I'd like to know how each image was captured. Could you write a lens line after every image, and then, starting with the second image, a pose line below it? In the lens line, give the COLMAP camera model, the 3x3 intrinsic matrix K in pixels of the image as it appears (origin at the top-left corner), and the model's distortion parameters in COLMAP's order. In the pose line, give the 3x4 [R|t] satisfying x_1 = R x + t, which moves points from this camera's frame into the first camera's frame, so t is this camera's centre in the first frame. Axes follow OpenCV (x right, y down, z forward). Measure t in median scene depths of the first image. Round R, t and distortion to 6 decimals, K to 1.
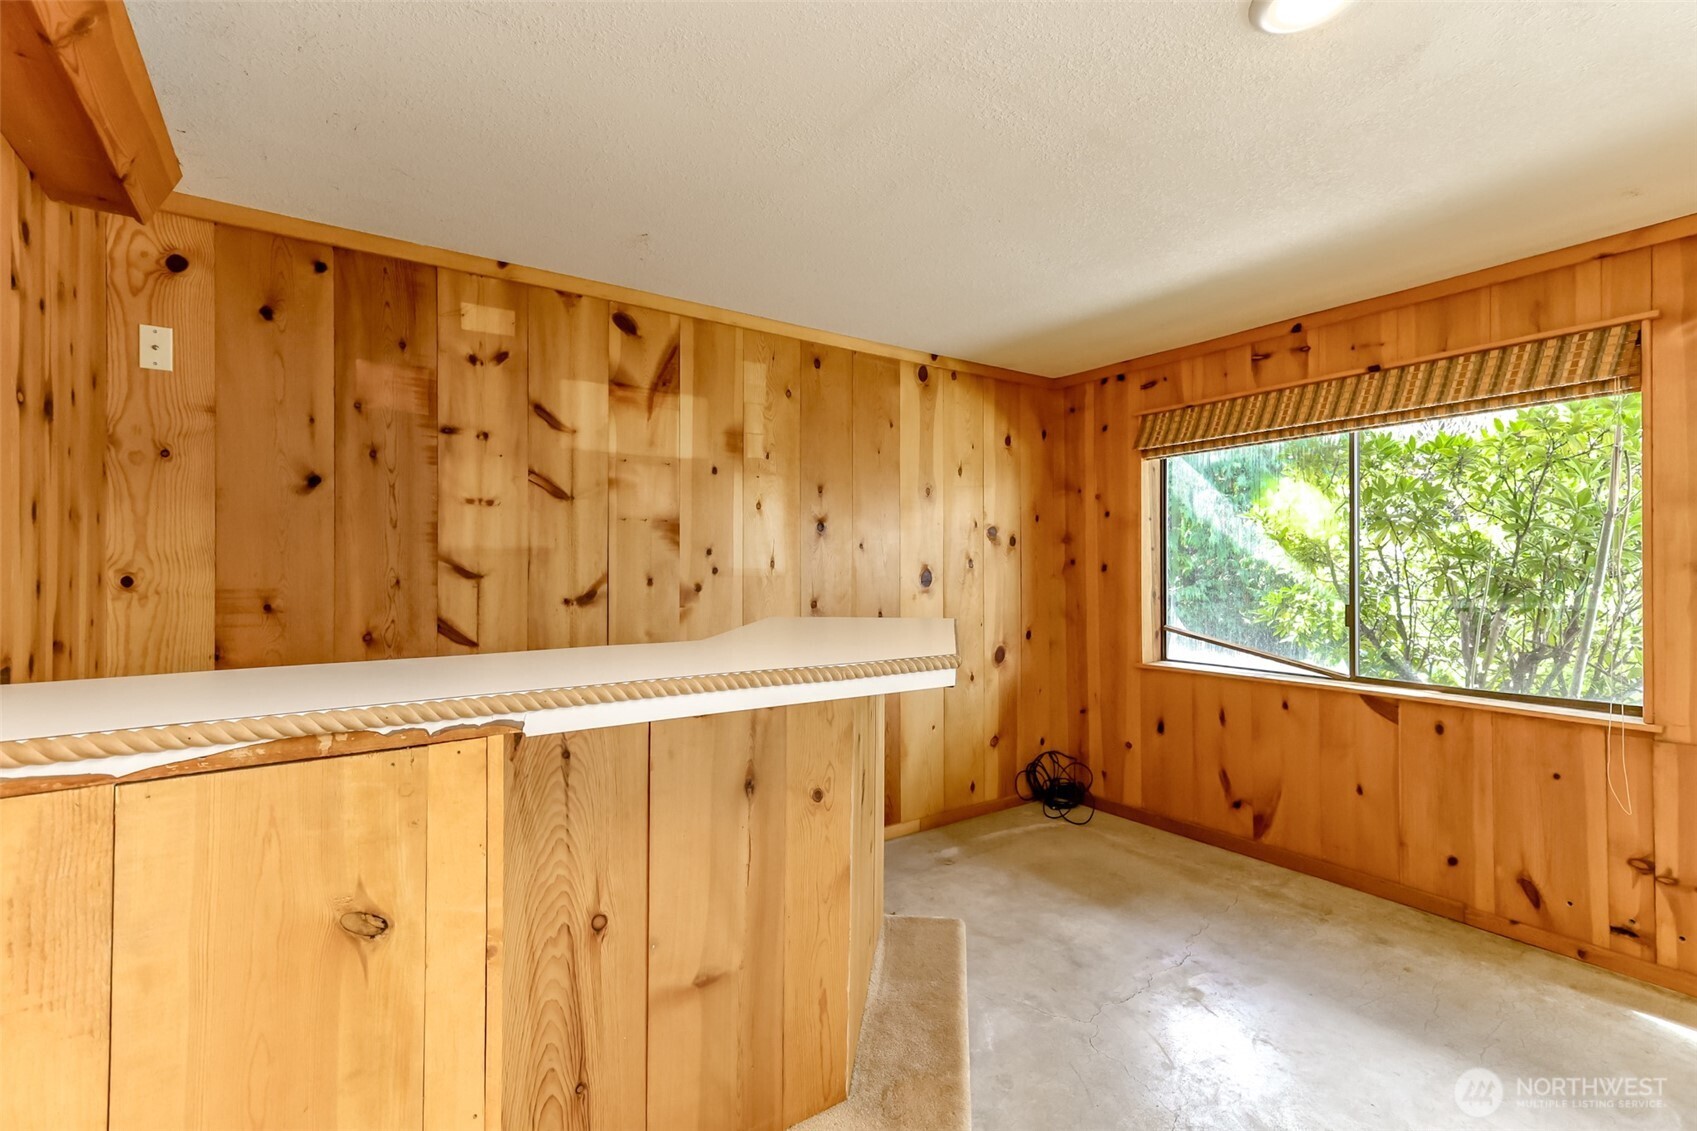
lens RADIAL K [[769.3, 0, 845.4], [0, 769.3, 569.5], [0, 0, 1]] dist [0.015580, 0.000611]
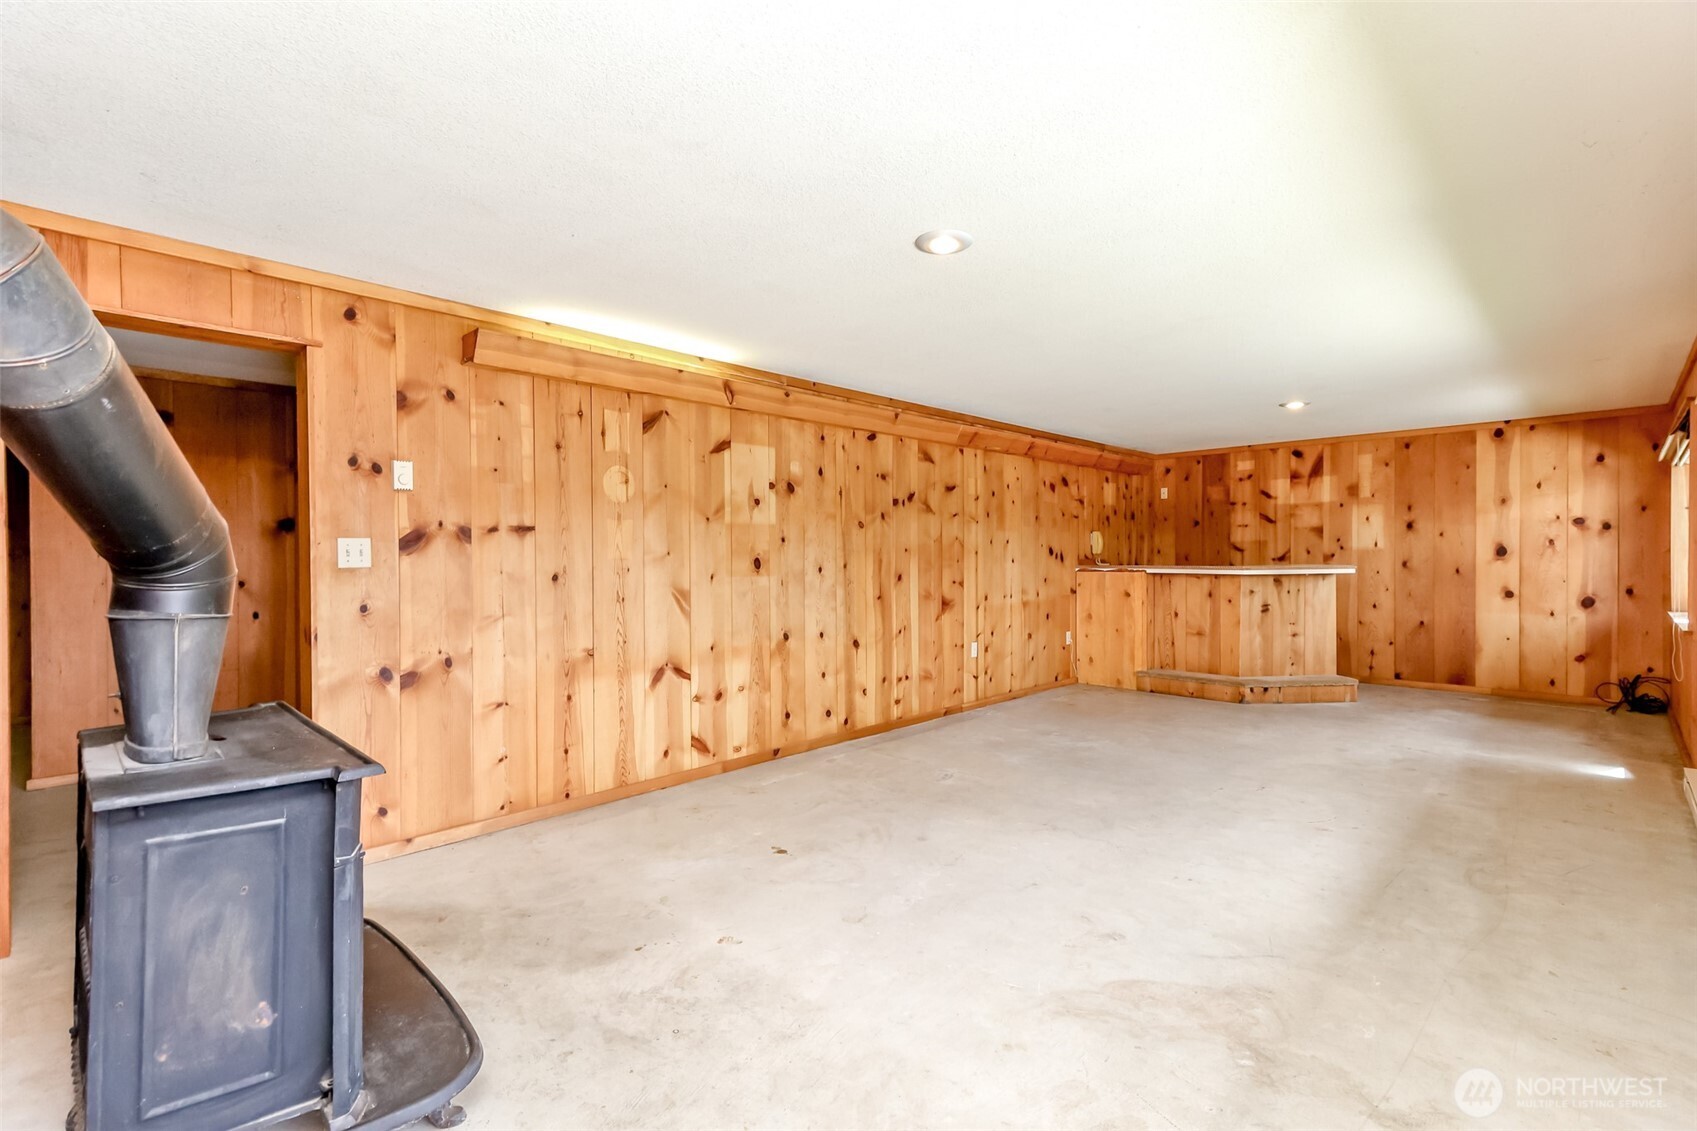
lens RADIAL K [[769.3, 0, 850.3], [0, 769.3, 558.2], [0, 0, 1]] dist [0.015580, 0.000611]
pose [[0.198803, 0.005408, -0.980024, 1.885630], [0.003441, 0.999975, 0.006216, 0.013158], [0.980033, -0.004608, 0.198780, -0.956443]]
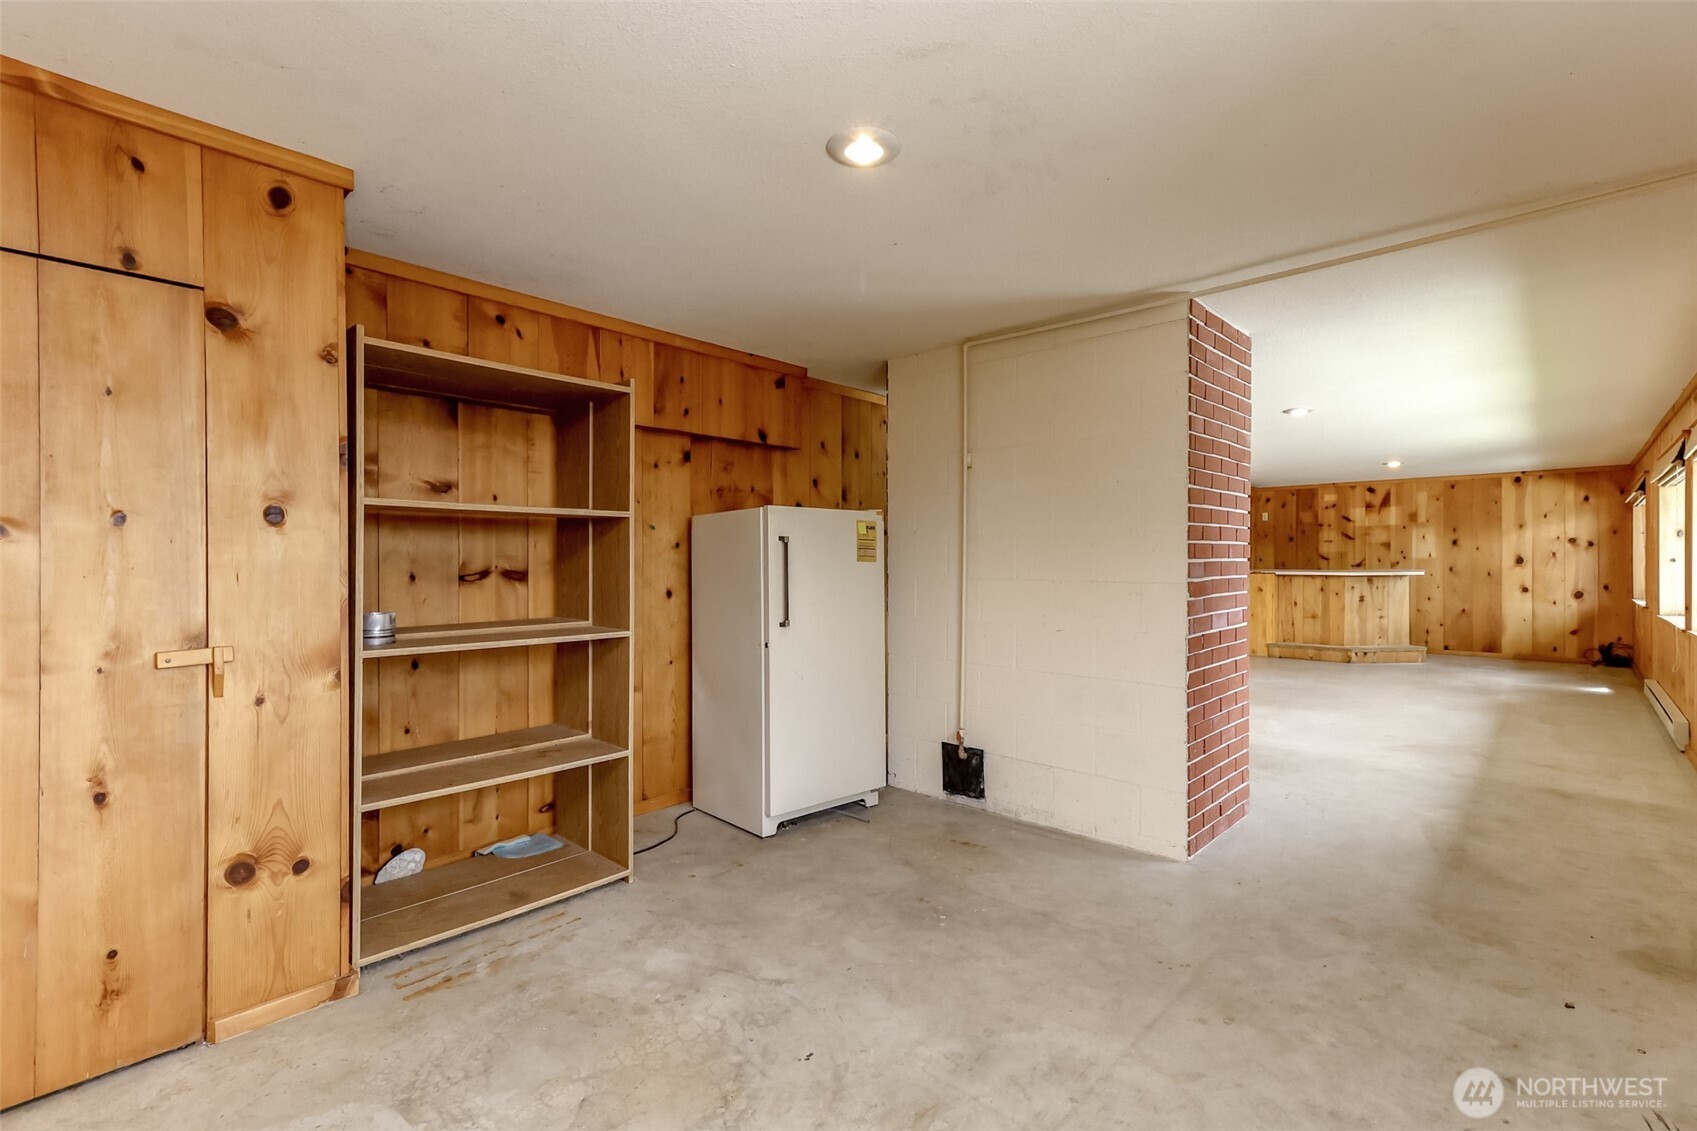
lens RADIAL K [[769.3, 0, 846.9], [0, 769.3, 560.2], [0, 0, 1]] dist [0.015580, 0.000611]
pose [[0.225014, -0.001335, -0.974355, 2.594859], [-0.000490, 0.999999, -0.001483, 0.018625], [0.974355, 0.000811, 0.225013, -2.129767]]
